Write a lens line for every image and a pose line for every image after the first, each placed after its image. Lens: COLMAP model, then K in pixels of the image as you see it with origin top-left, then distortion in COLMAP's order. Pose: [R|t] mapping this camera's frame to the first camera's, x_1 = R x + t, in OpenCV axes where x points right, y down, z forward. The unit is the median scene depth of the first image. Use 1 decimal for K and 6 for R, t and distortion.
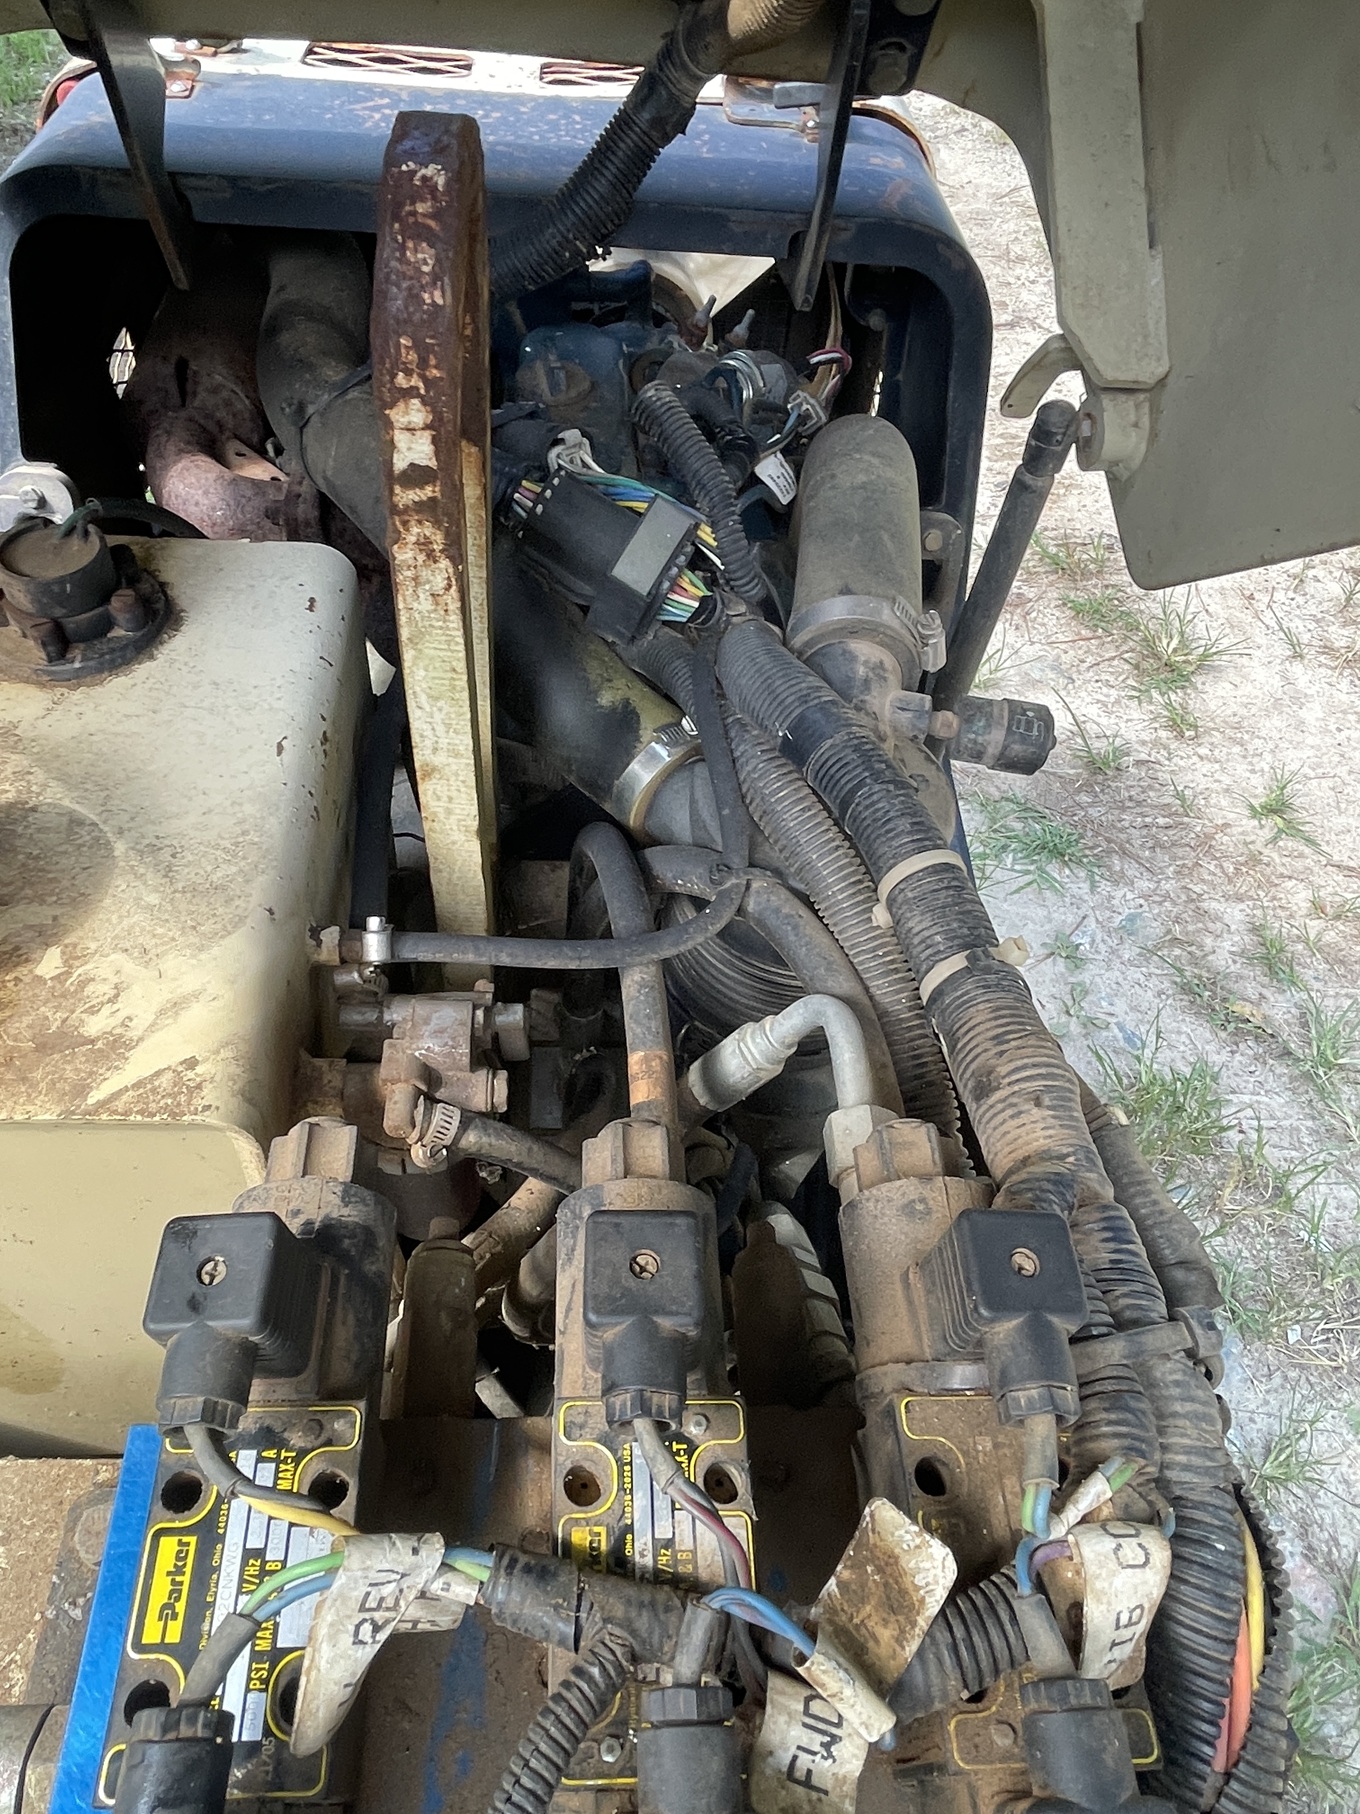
lens RADIAL K [[1202.0, 0, 671.4], [0, 1202.0, 900.8], [0, 0, 1]] dist [-0.009343, 0.006789]
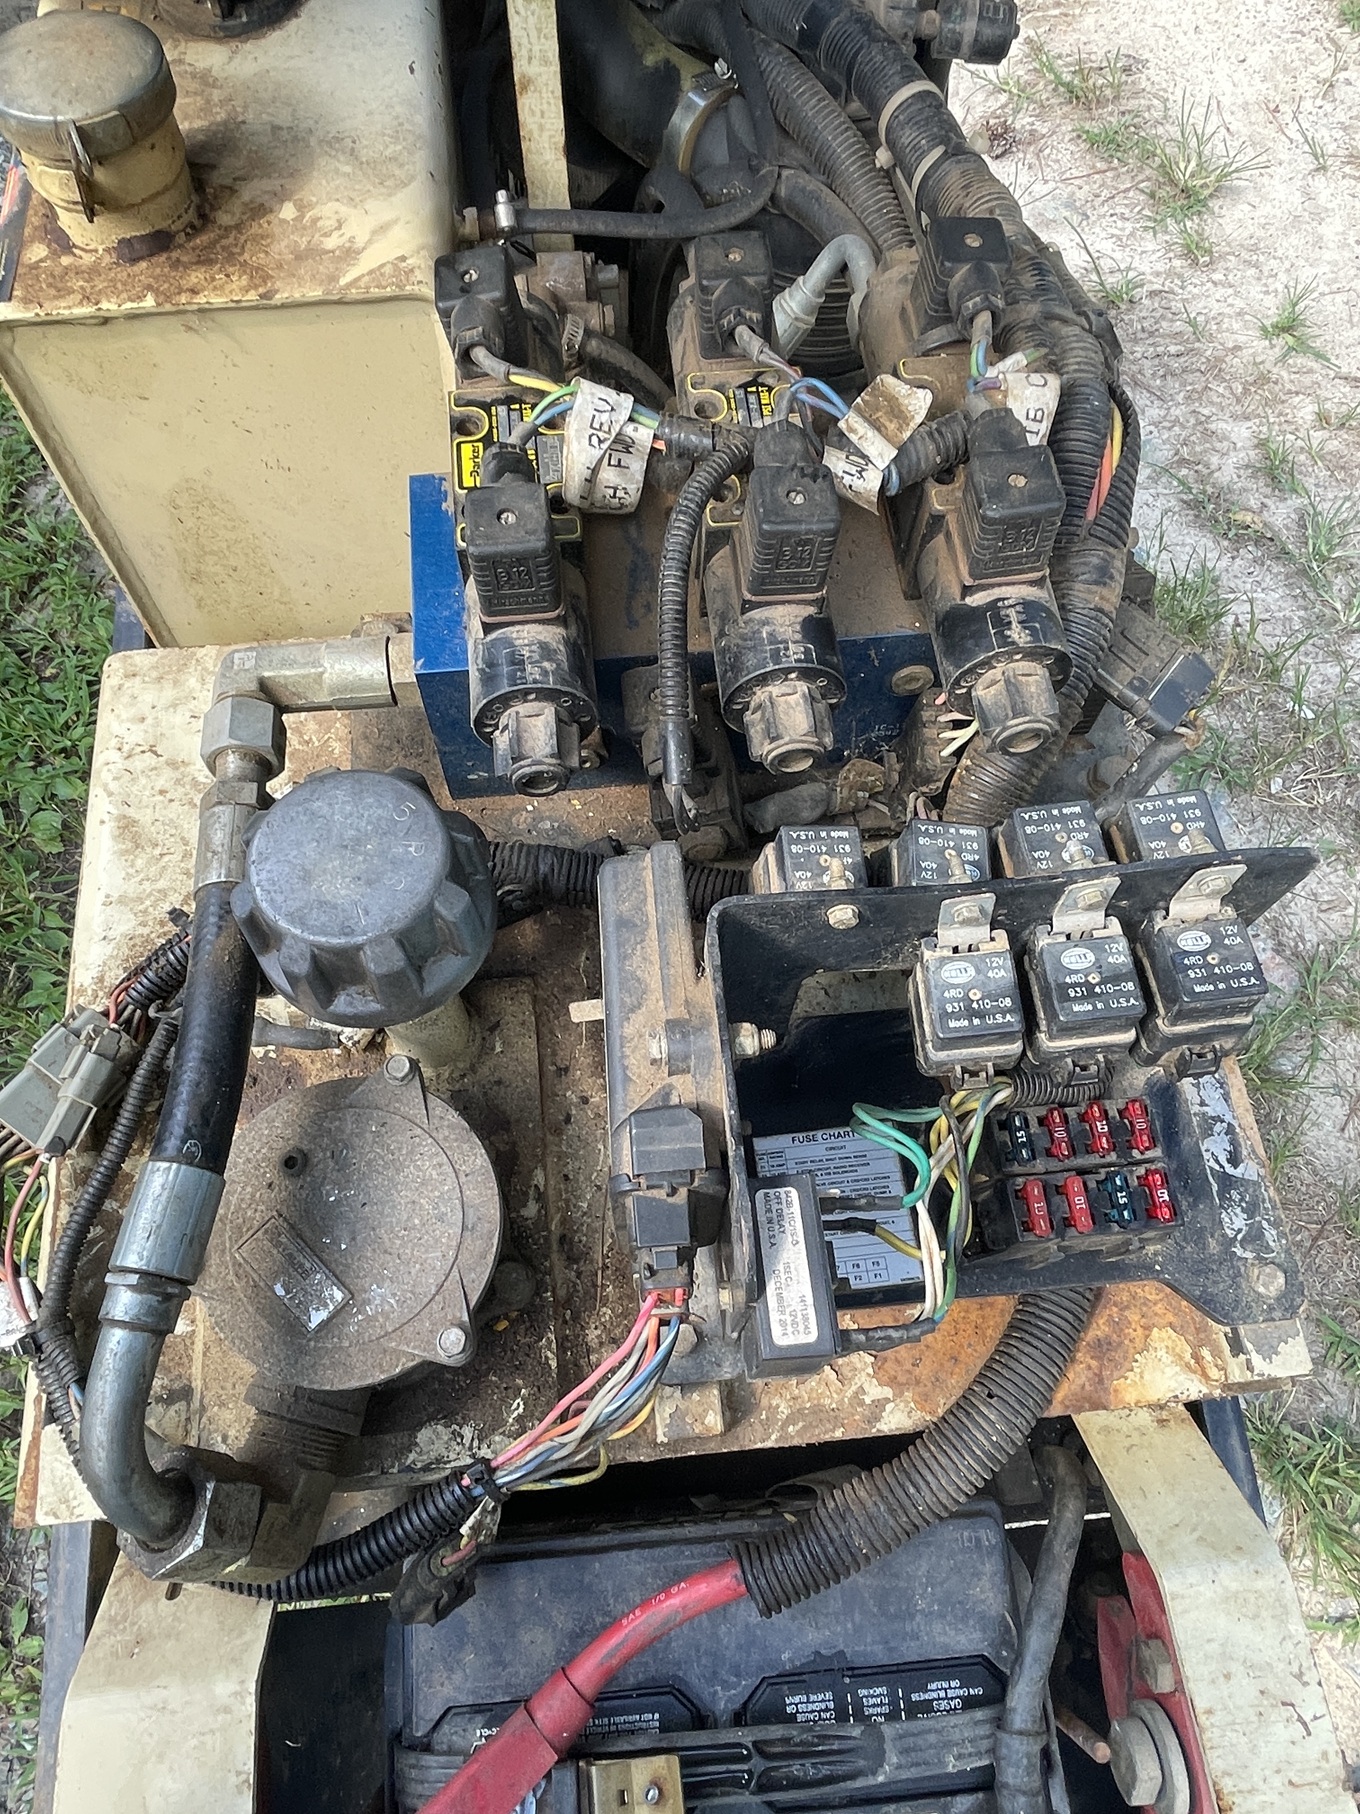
lens RADIAL K [[1202.0, 0, 670.0], [0, 1202.0, 904.2], [0, 0, 1]] dist [-0.009343, 0.006789]
pose [[0.996043, -0.080166, -0.038356, -0.024585], [0.087033, 0.967222, 0.238551, 0.160611], [0.017975, -0.240945, 0.970372, -0.163439]]
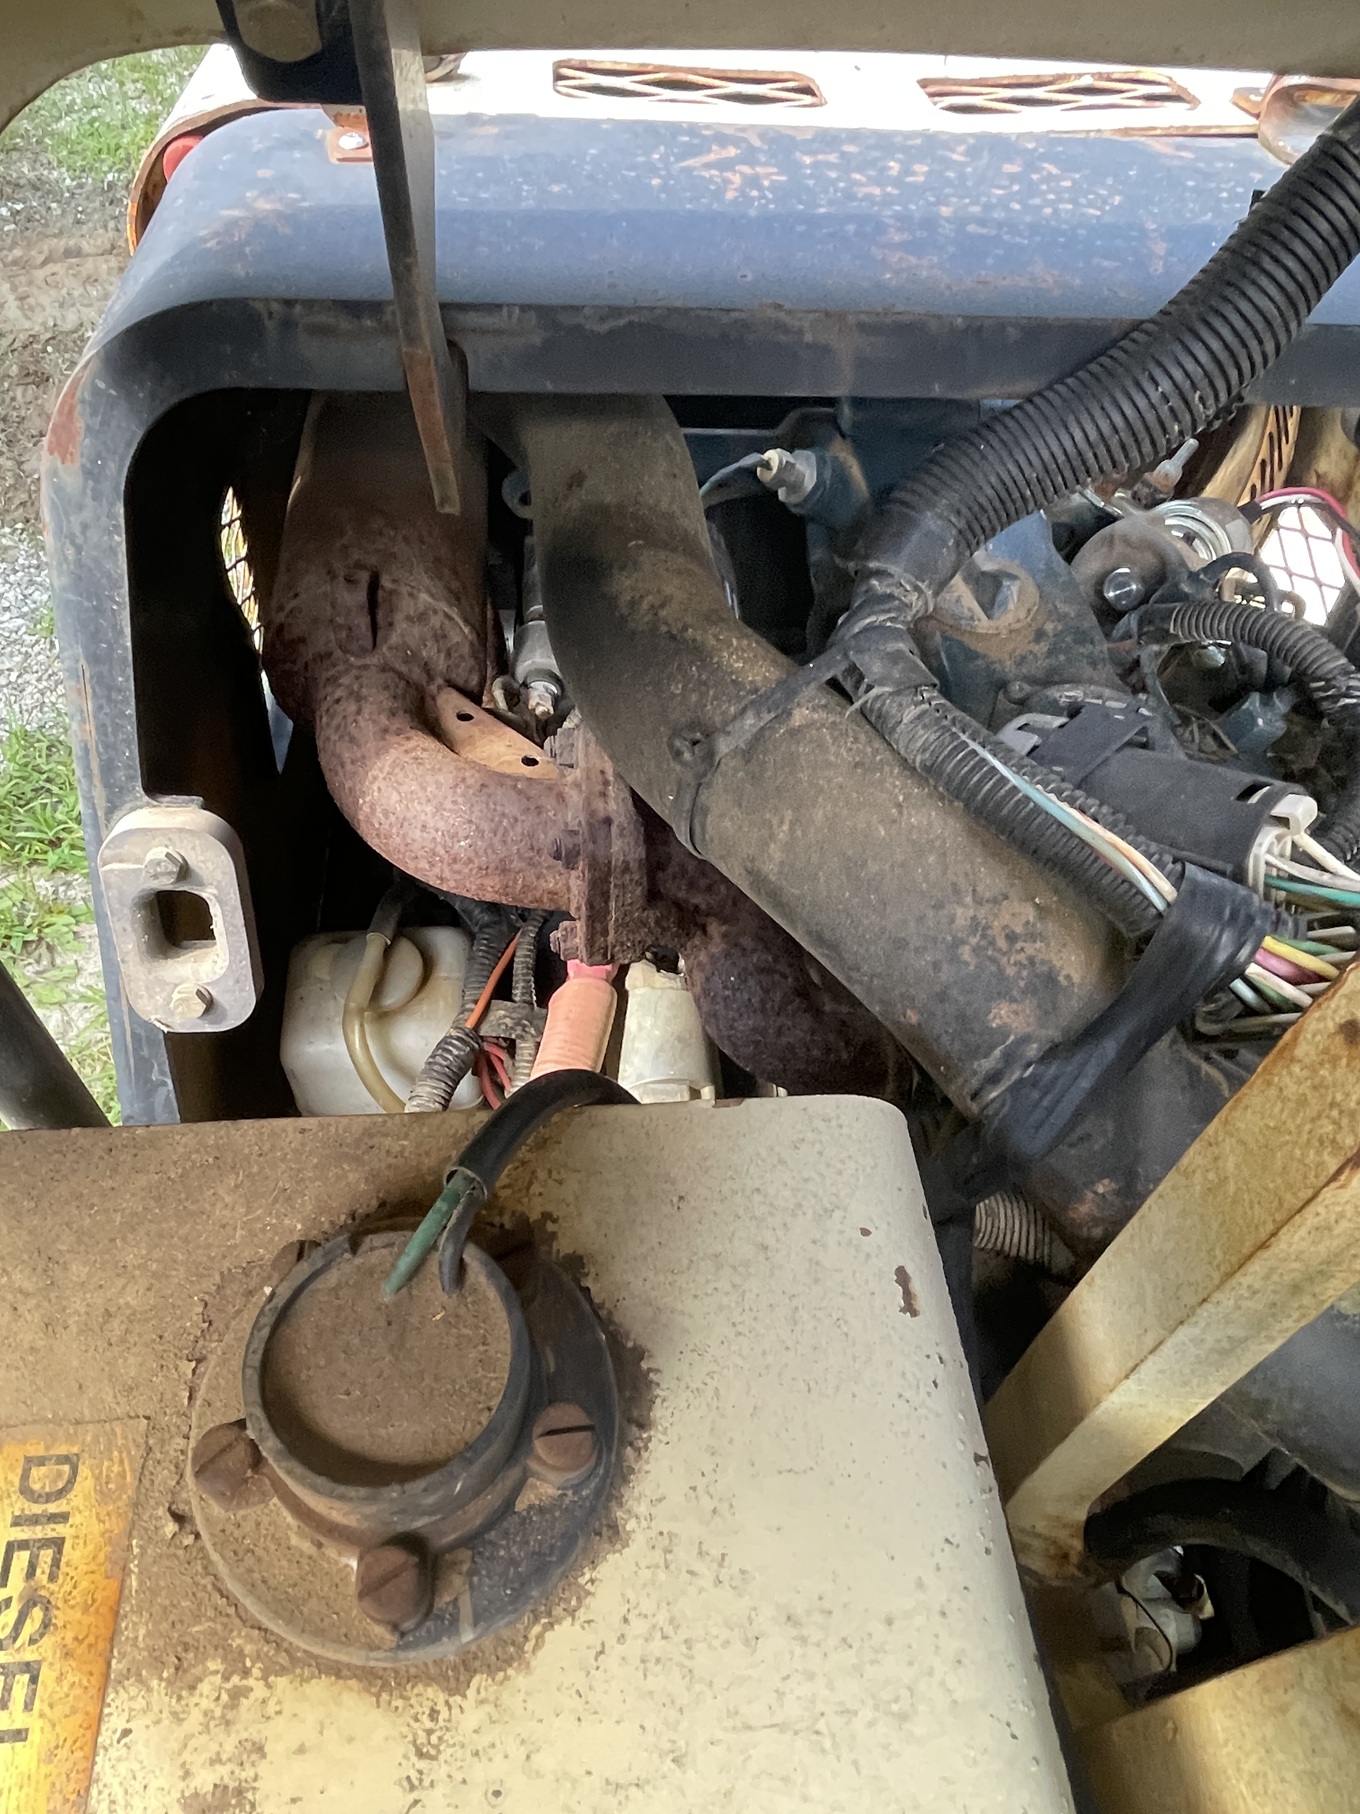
lens RADIAL K [[1202.0, 0, 690.6], [0, 1202.0, 918.6], [0, 0, 1]] dist [-0.009343, 0.006789]
pose [[0.998871, -0.045987, 0.011876, -0.147983], [0.046036, 0.998932, -0.003846, -0.151167], [-0.011687, 0.004388, 0.999922, 0.215615]]
